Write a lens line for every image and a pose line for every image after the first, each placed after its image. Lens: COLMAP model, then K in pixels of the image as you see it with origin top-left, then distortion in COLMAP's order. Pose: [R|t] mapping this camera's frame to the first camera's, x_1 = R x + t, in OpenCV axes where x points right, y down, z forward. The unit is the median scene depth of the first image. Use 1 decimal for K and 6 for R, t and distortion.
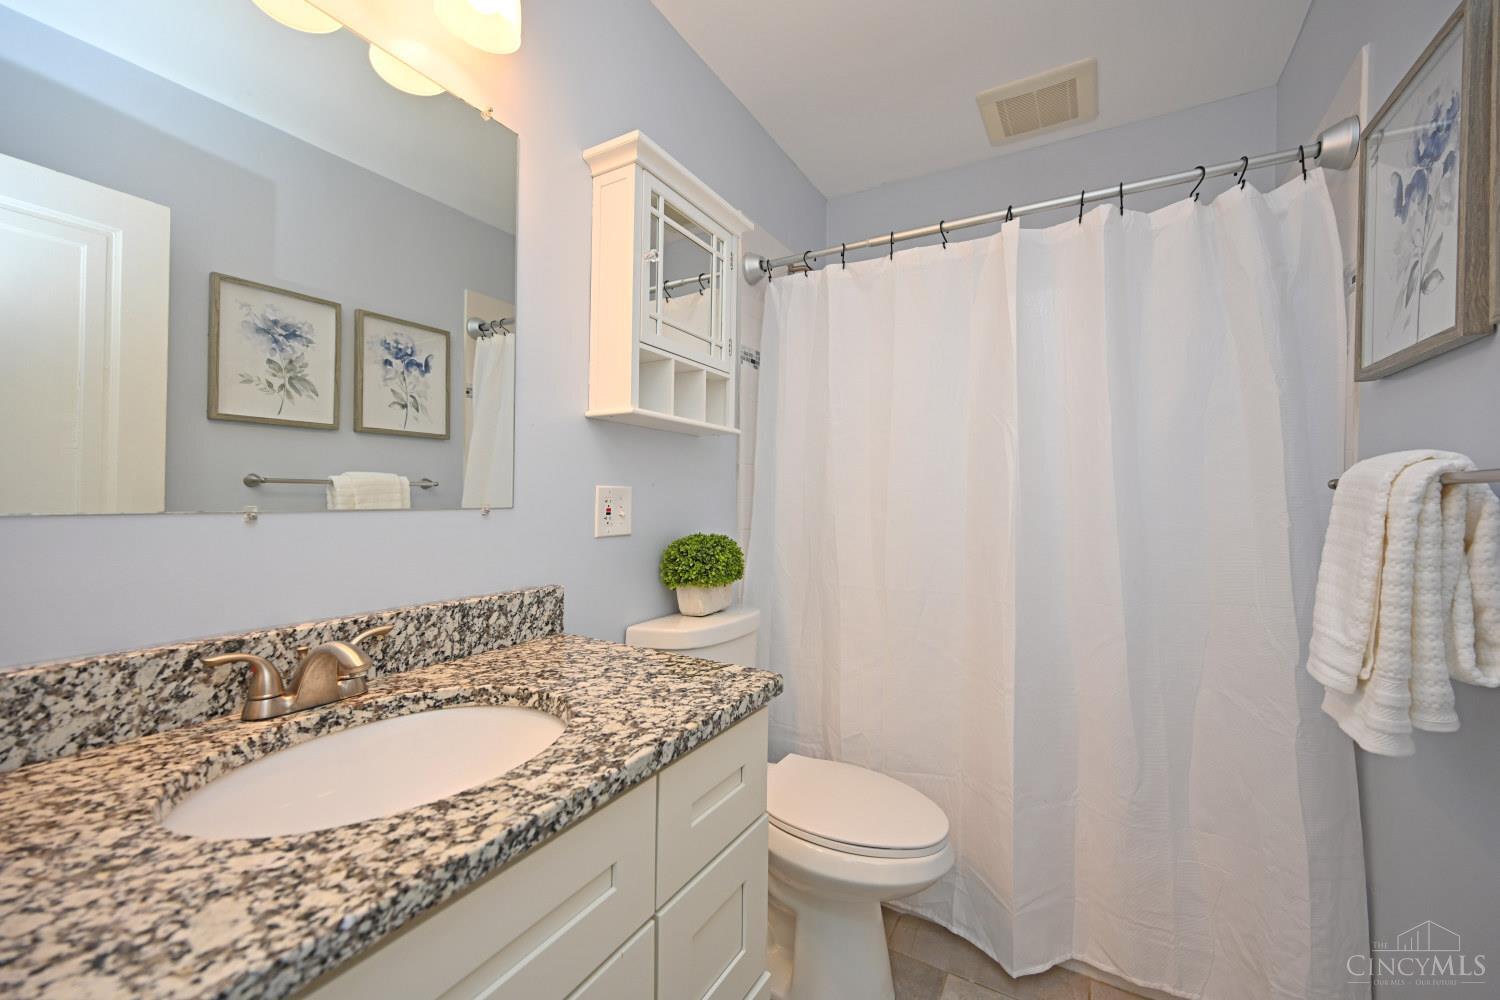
lens RADIAL K [[590.8, 0, 747.1], [0, 590.8, 500.3], [0, 0, 1]] dist [-0.000468, 0.000115]
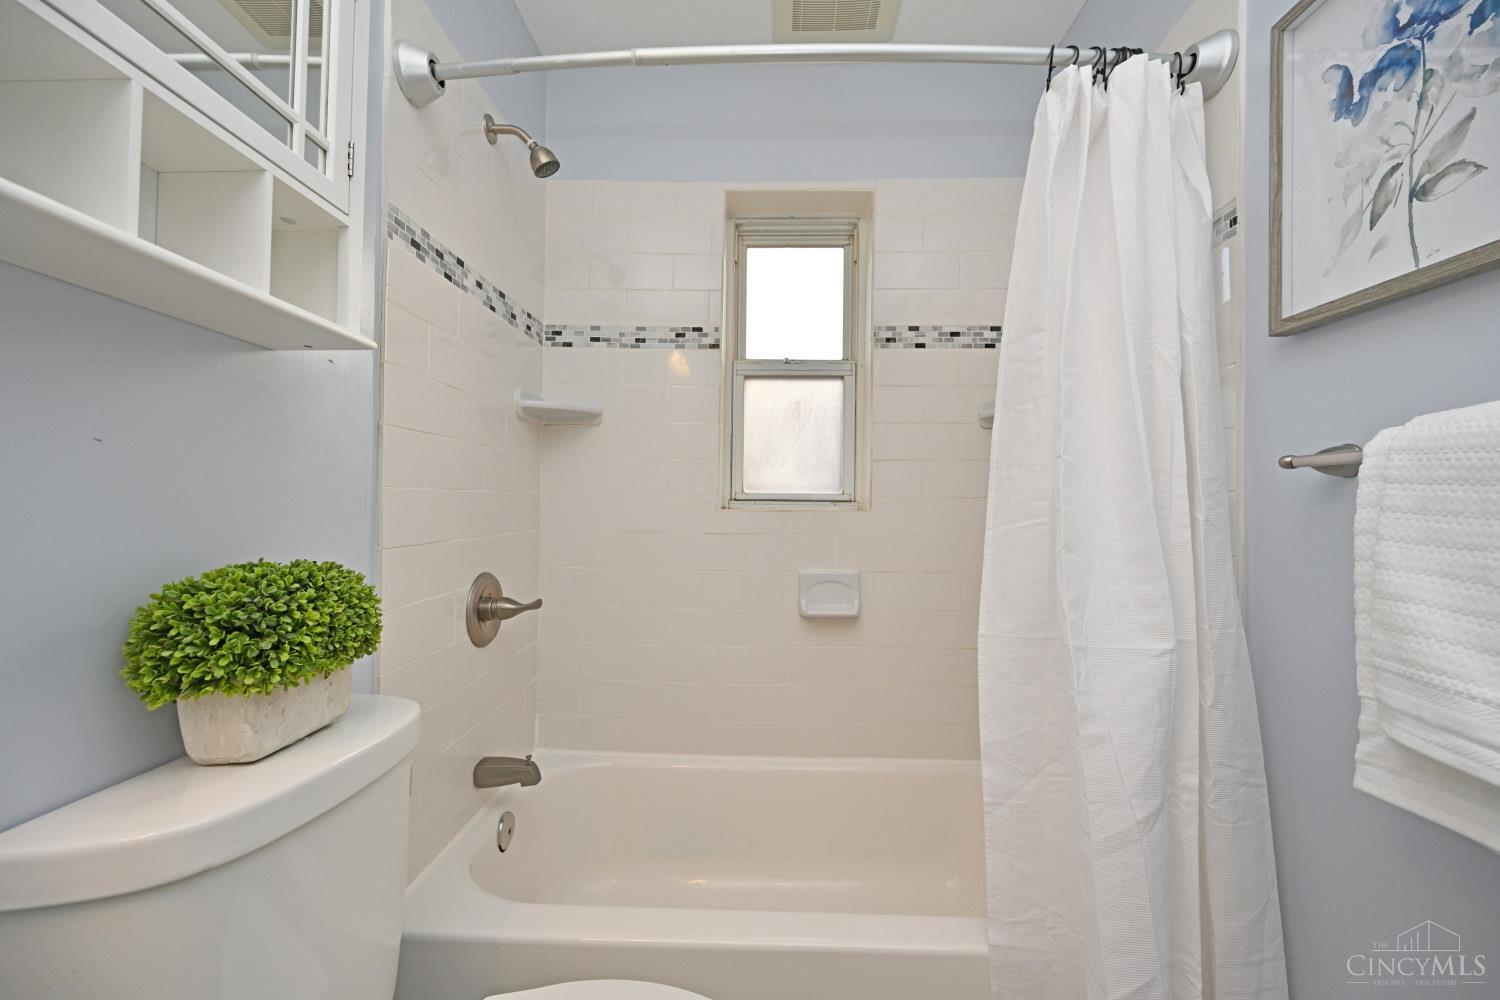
lens RADIAL K [[590.8, 0, 748.4], [0, 590.8, 497.1], [0, 0, 1]] dist [-0.000468, 0.000115]
pose [[0.882392, 0.007502, 0.470454, 0.034155], [0.003696, 0.999732, -0.022875, 0.021566], [-0.470500, 0.021924, 0.882128, 0.471530]]
